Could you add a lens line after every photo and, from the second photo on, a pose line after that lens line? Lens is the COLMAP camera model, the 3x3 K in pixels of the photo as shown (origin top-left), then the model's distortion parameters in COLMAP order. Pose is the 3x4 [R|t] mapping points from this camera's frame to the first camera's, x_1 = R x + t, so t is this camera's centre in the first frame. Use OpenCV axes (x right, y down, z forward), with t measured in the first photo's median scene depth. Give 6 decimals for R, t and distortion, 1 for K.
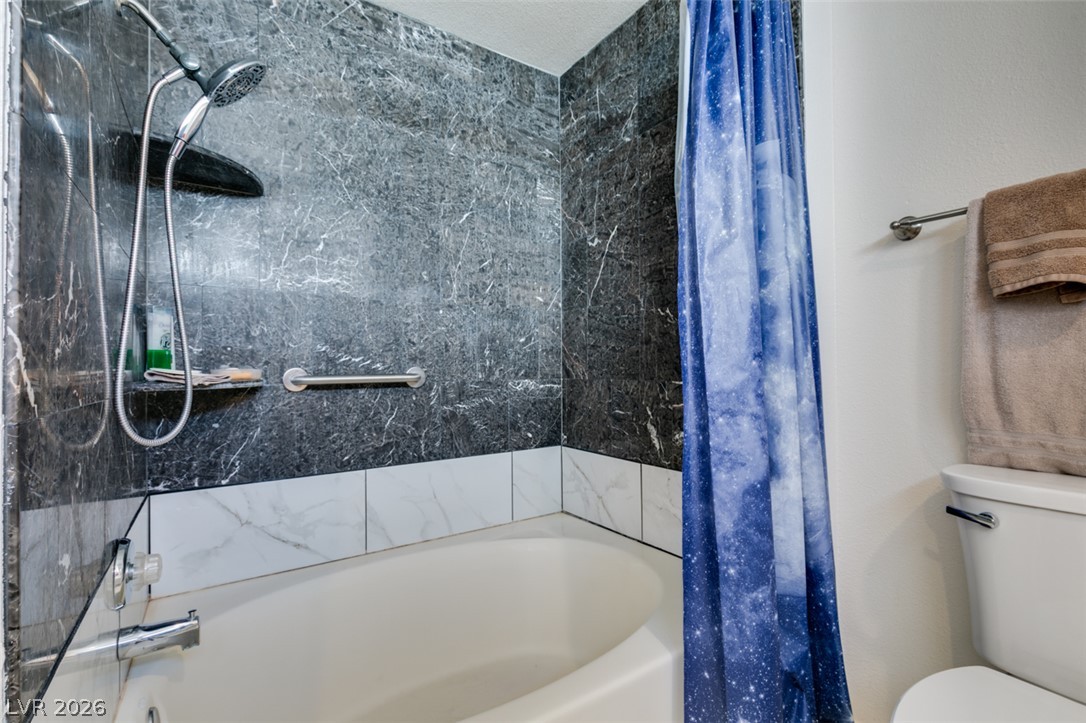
lens RADIAL K [[484.9, 0, 540.9], [0, 484.9, 363.1], [0, 0, 1]] dist [0.002285, -0.001224]
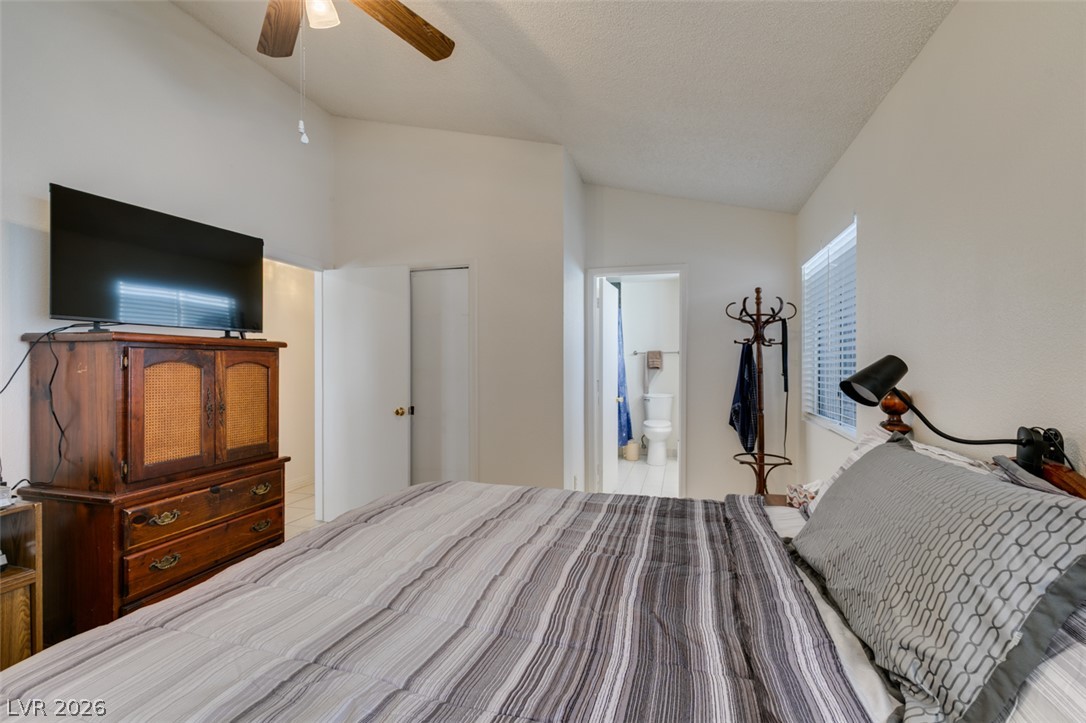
lens RADIAL K [[484.9, 0, 540.9], [0, 484.9, 363.1], [0, 0, 1]] dist [0.002285, -0.001224]
pose [[0.766363, 0.008920, 0.642346, -4.419979], [-0.004475, 0.999953, -0.008547, -0.129215], [-0.642393, 0.003675, 0.766367, -3.110104]]
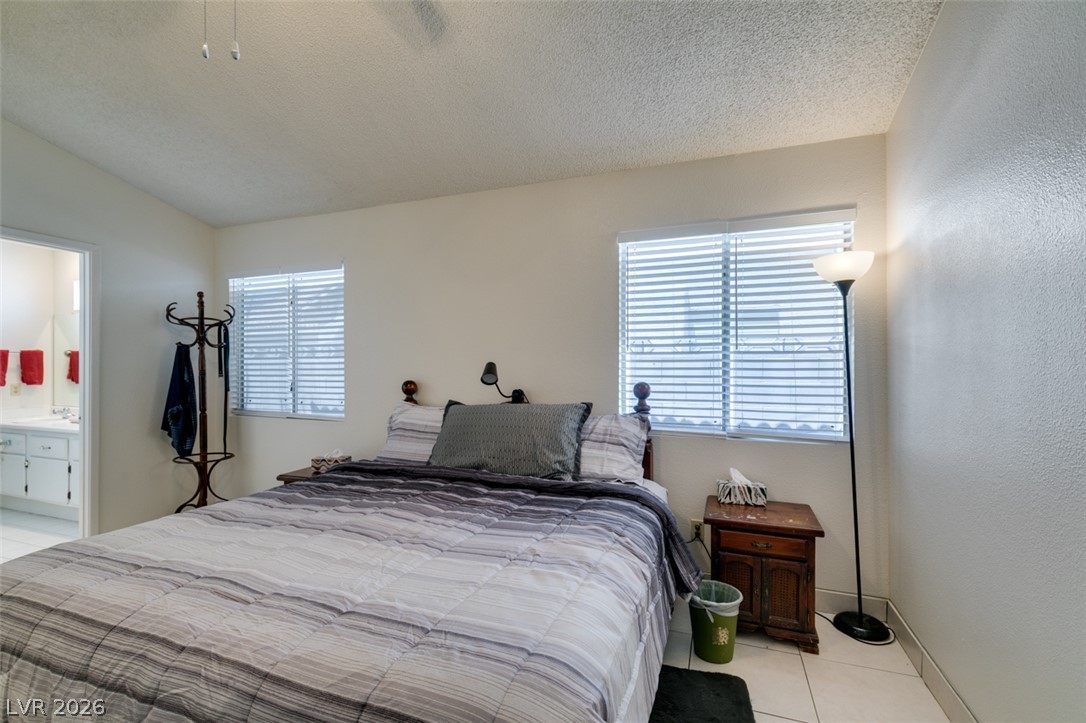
lens RADIAL K [[484.9, 0, 540.9], [0, 484.9, 363.1], [0, 0, 1]] dist [0.002285, -0.001224]
pose [[-0.574613, 0.013925, 0.818307, -5.335471], [0.008523, 0.999903, -0.011030, -0.121663], [-0.818381, 0.000636, -0.574676, -1.465308]]
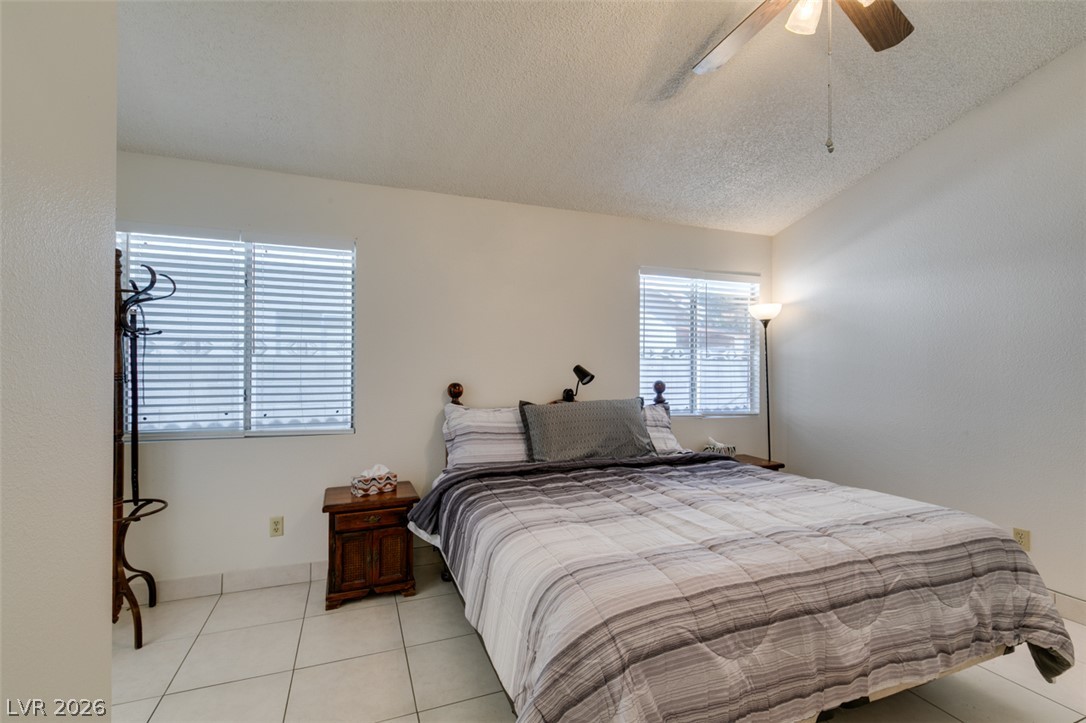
lens RADIAL K [[484.9, 0, 540.9], [0, 484.9, 363.1], [0, 0, 1]] dist [0.002285, -0.001224]
pose [[-0.972168, 0.007486, 0.234166, -3.492932], [0.005251, 0.999935, -0.010167, -0.140024], [-0.234227, -0.008655, -0.972143, 0.209112]]
